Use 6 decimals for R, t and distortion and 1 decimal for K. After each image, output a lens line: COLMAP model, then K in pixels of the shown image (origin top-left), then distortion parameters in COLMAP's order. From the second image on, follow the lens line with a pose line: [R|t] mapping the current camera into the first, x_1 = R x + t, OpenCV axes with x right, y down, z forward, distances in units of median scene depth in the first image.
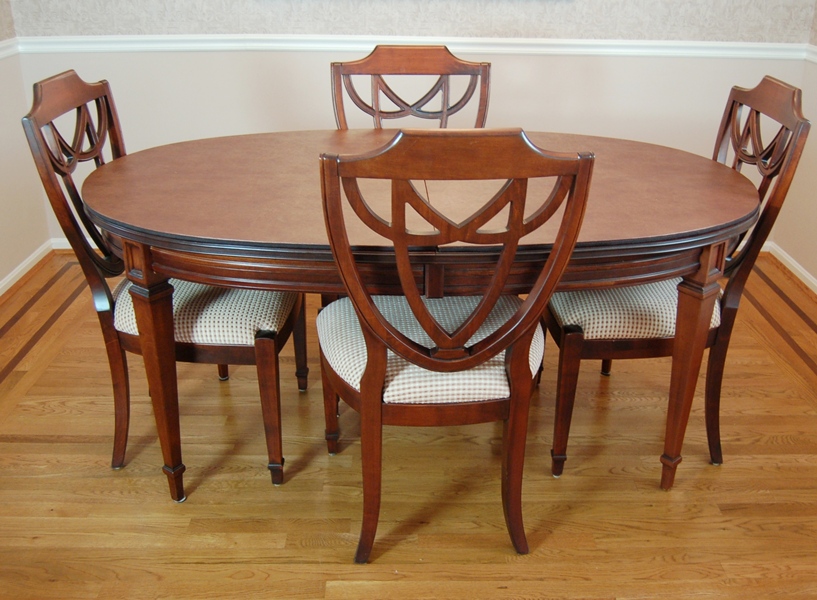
lens RADIAL K [[824.1, 0, 408.5], [0, 824.1, 300.0], [0, 0, 1]] dist [-0.094070, 0.030764]
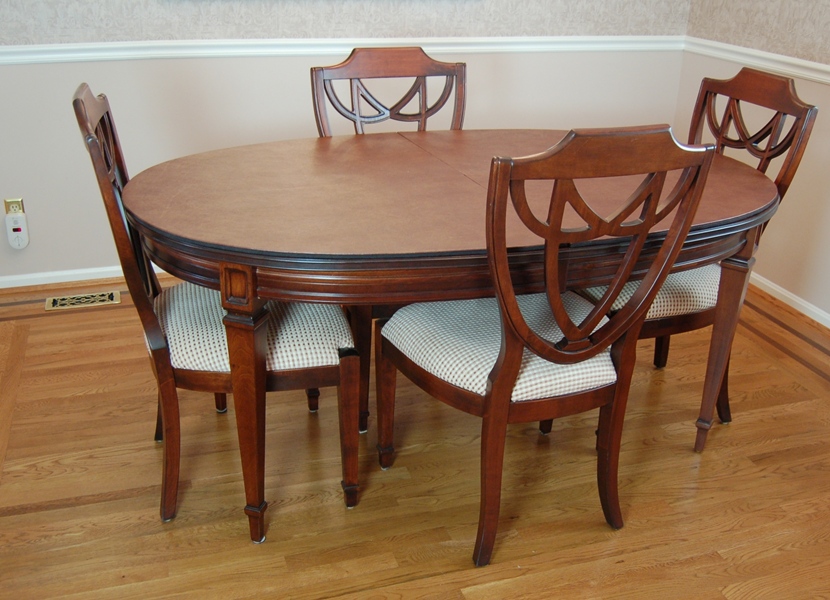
lens RADIAL K [[841.4, 0, 414.3], [0, 841.4, 324.5], [0, 0, 1]] dist [-0.079132, 0.003296]
pose [[0.957769, -0.110824, 0.265323, -0.350088], [0.105385, 0.993826, 0.034696, -0.015820], [-0.267530, -0.005269, 0.963535, 0.030663]]
